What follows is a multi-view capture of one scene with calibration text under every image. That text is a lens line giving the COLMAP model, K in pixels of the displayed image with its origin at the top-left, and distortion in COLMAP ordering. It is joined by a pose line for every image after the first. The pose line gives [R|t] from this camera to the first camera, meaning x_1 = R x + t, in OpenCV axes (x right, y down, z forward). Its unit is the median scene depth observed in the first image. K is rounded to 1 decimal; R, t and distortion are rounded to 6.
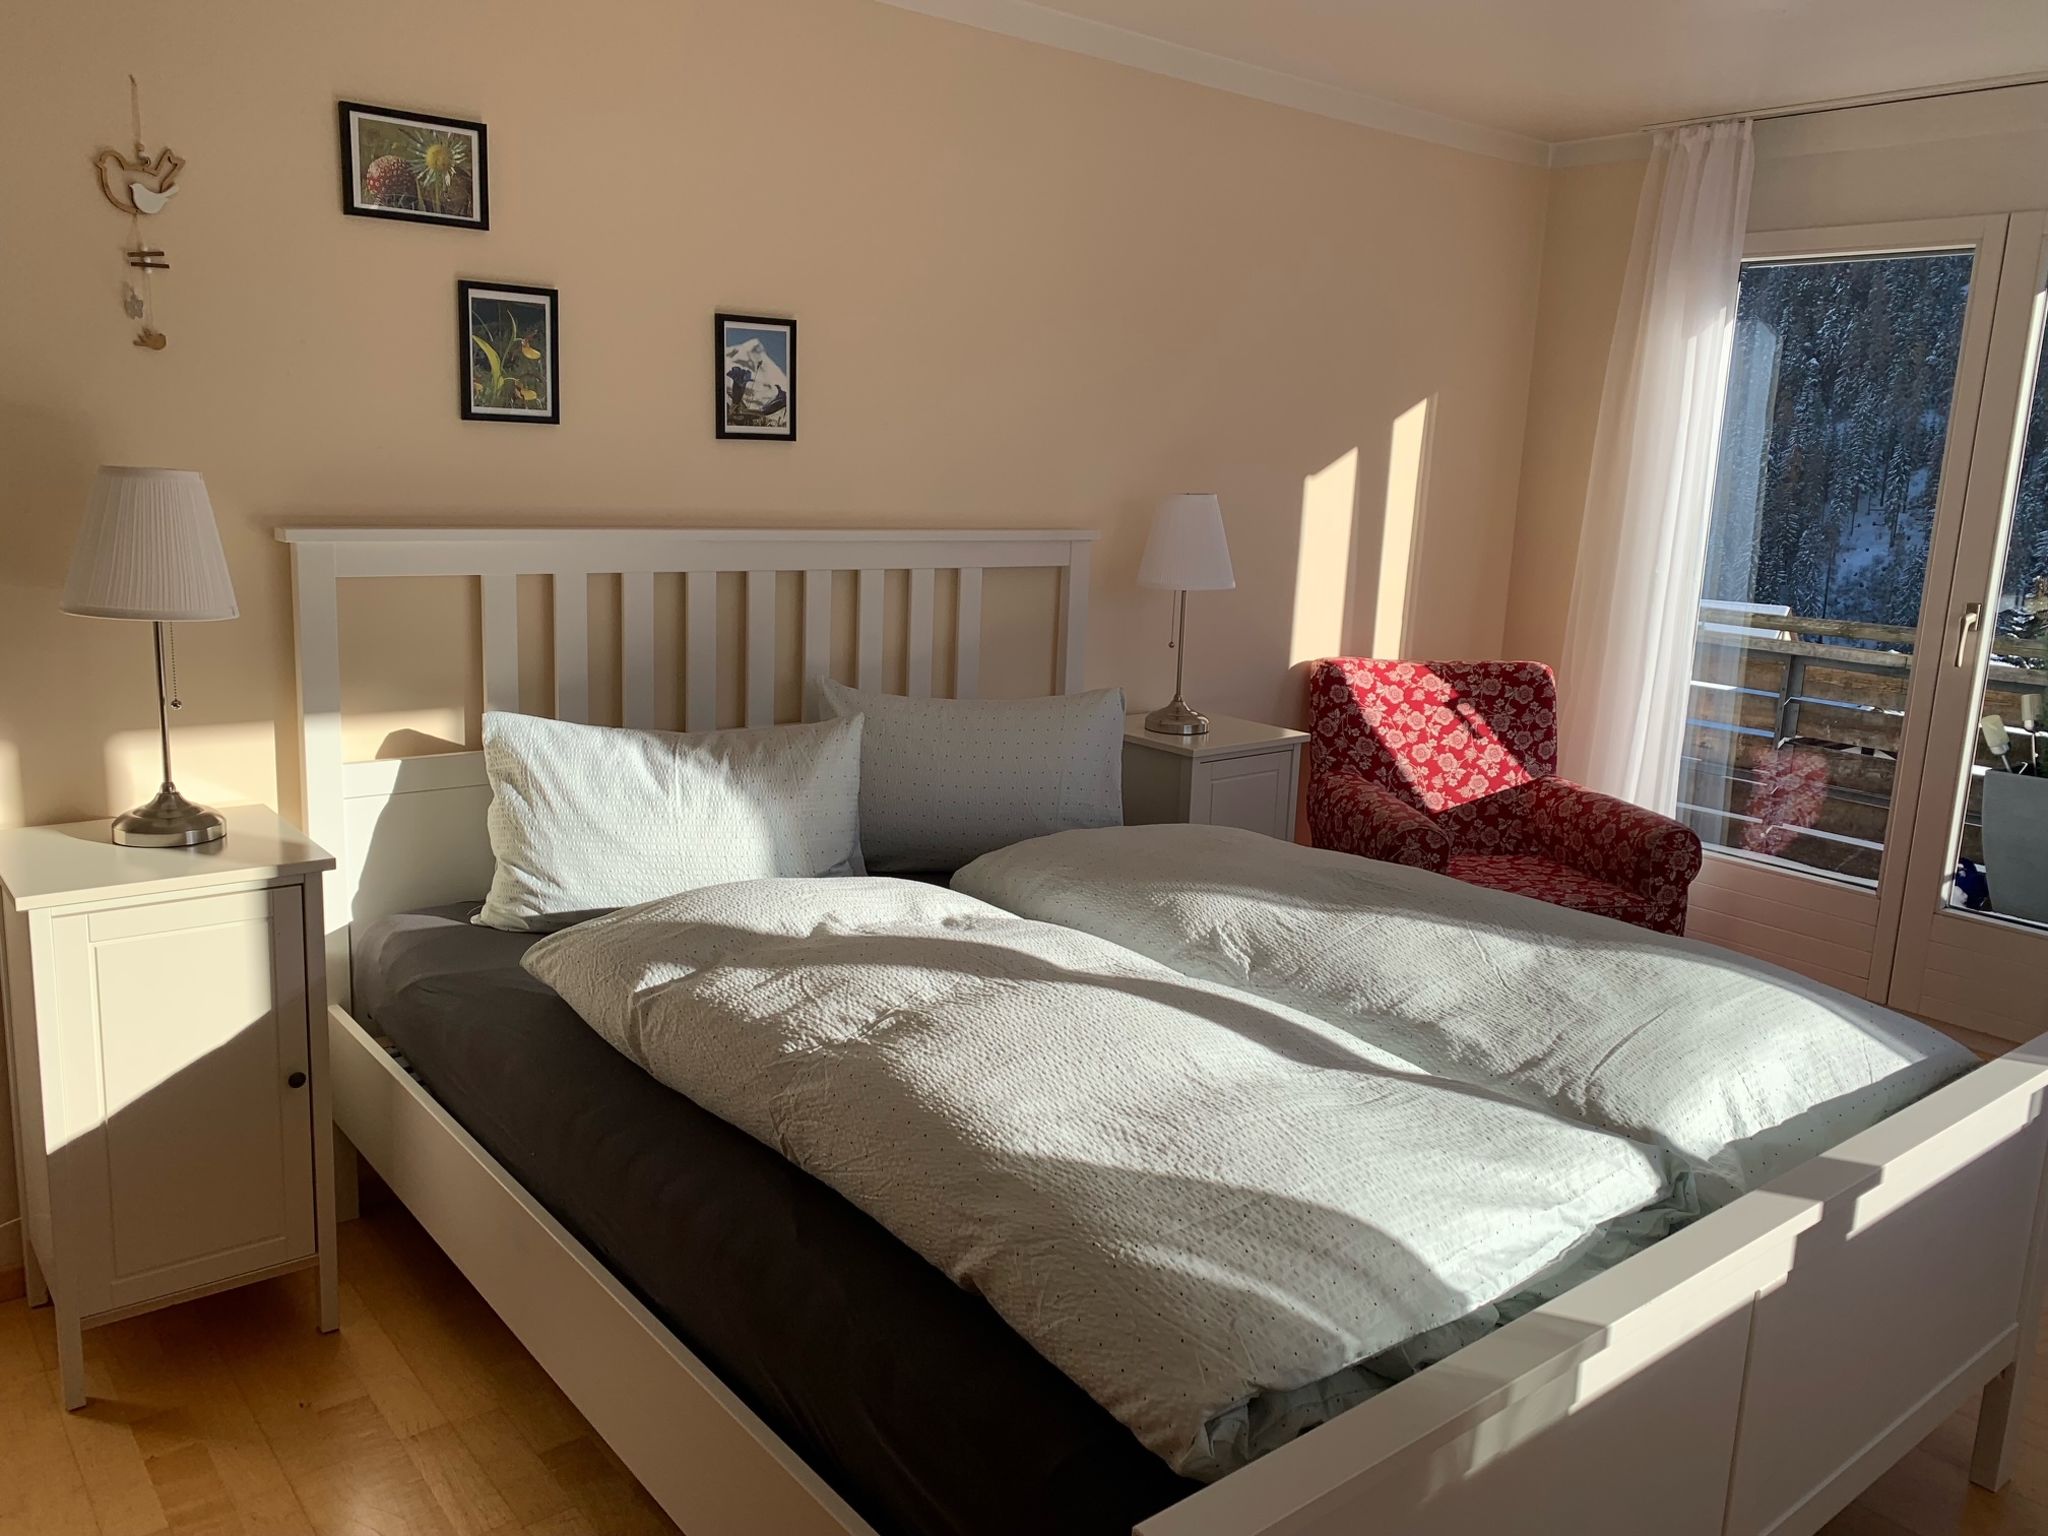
lens RADIAL K [[1567.5, 0, 1024.0], [0, 1567.5, 768.0], [0, 0, 1]] dist [0.124631, -0.211735]
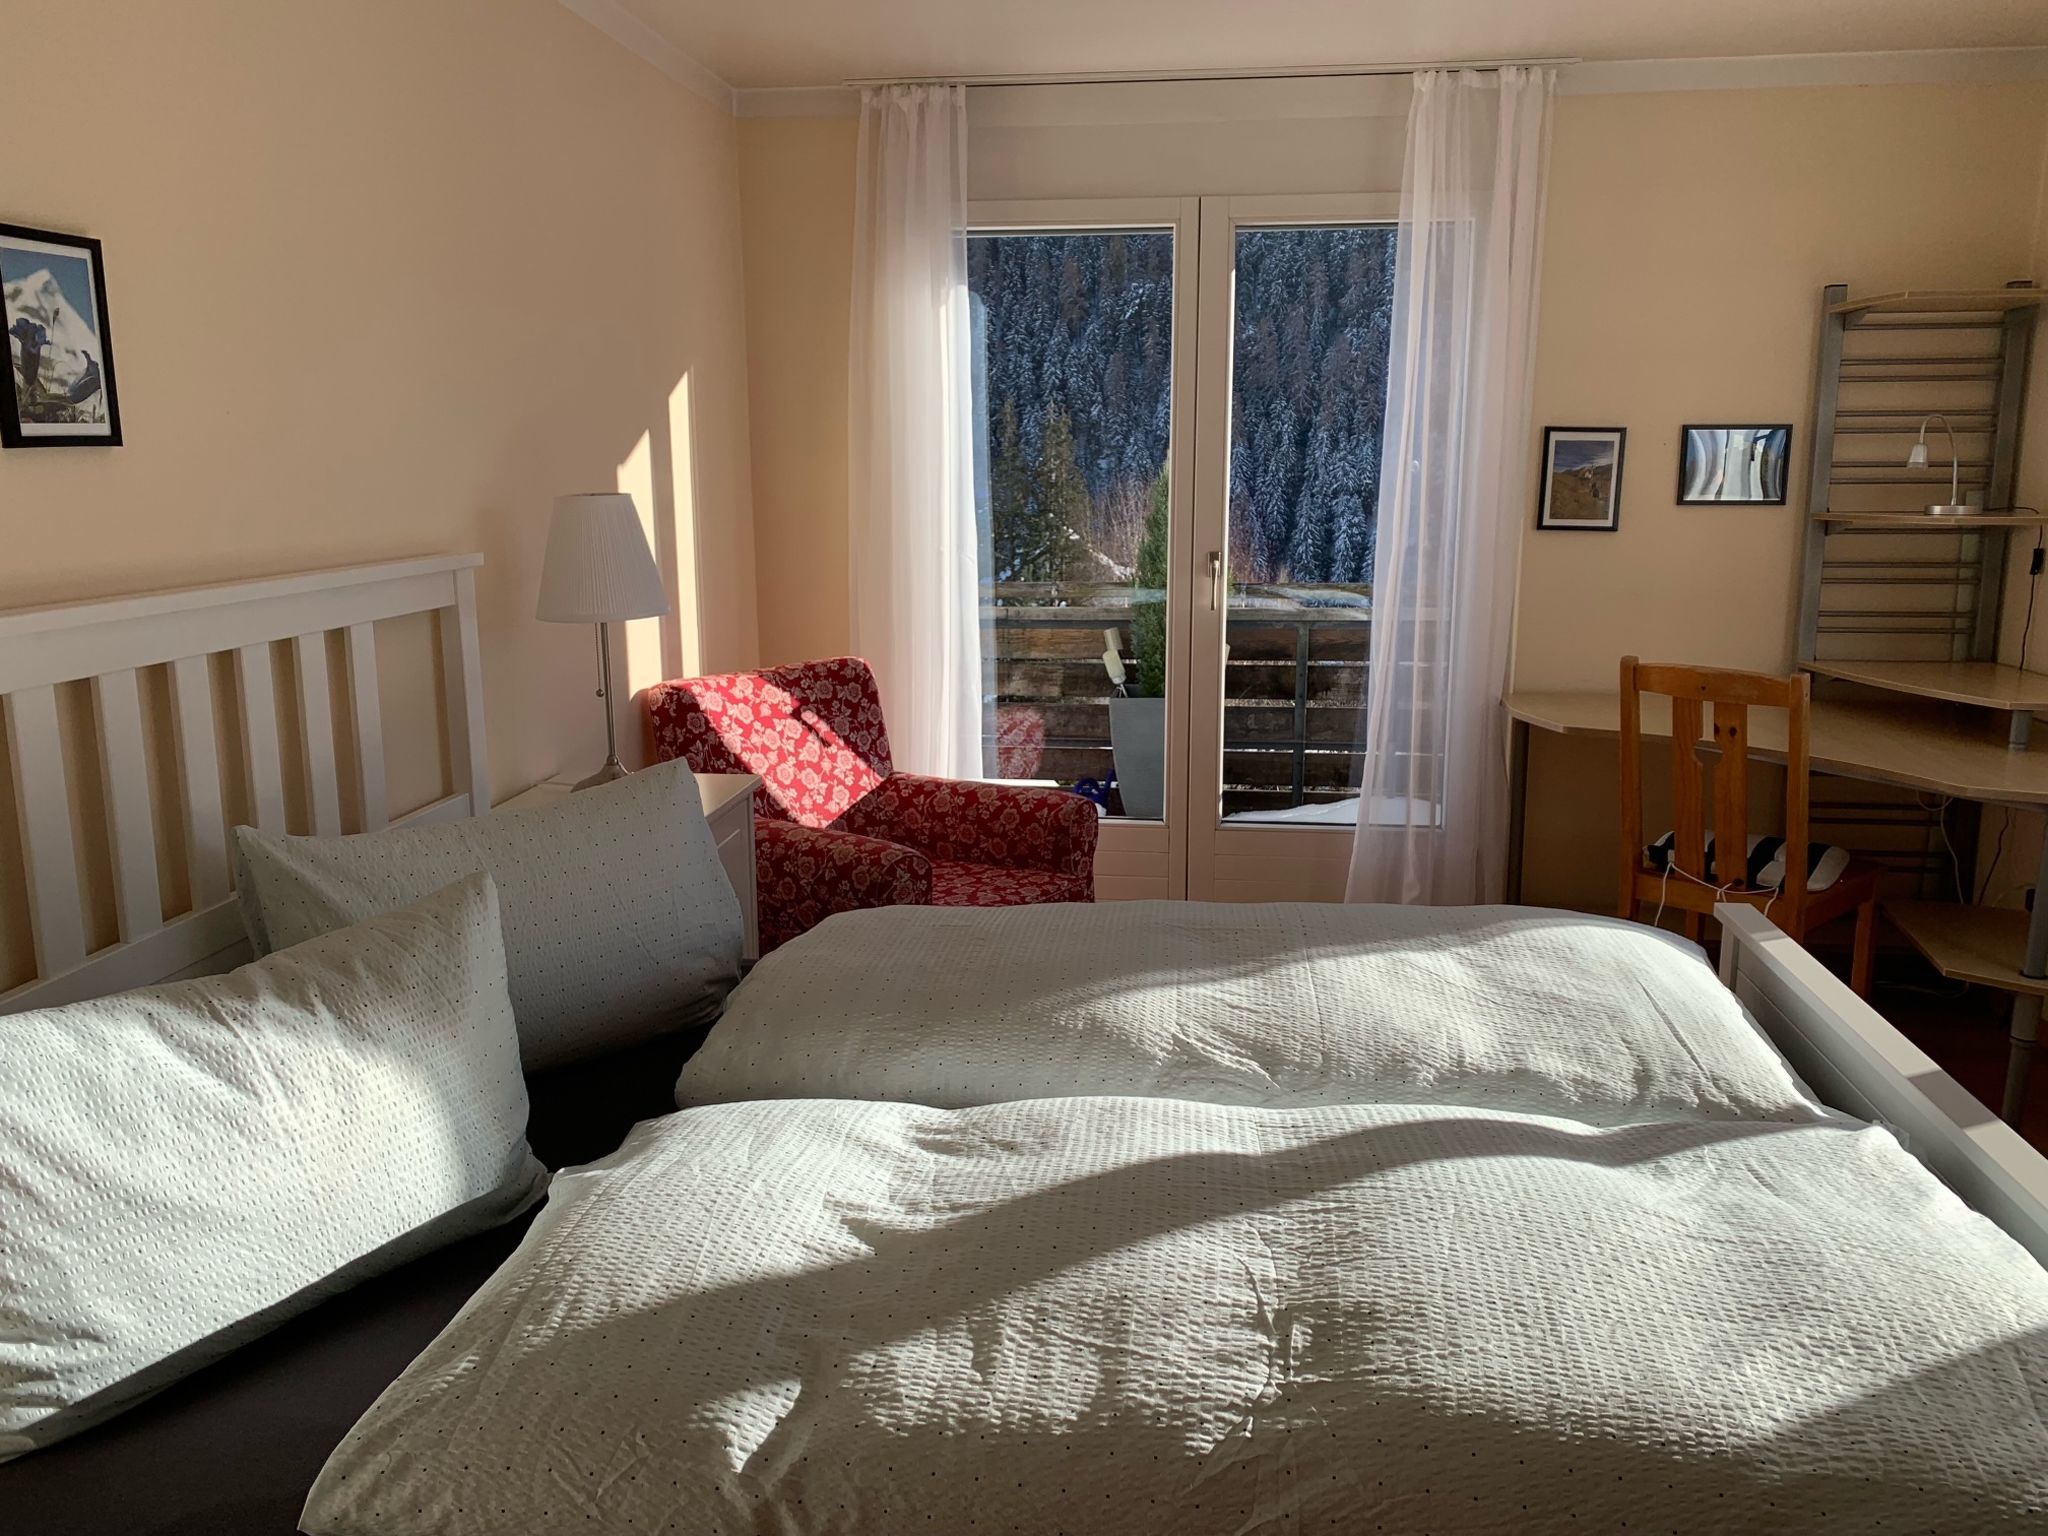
lens RADIAL K [[1556.7, 0, 885.6], [0, 1556.7, 781.9], [0, 0, 1]] dist [0.076529, -0.103455]
pose [[0.717888, -0.187327, 0.670482, -0.333916], [0.175255, 0.980728, 0.086360, -0.079817], [-0.673738, 0.055509, 0.736883, 0.357837]]
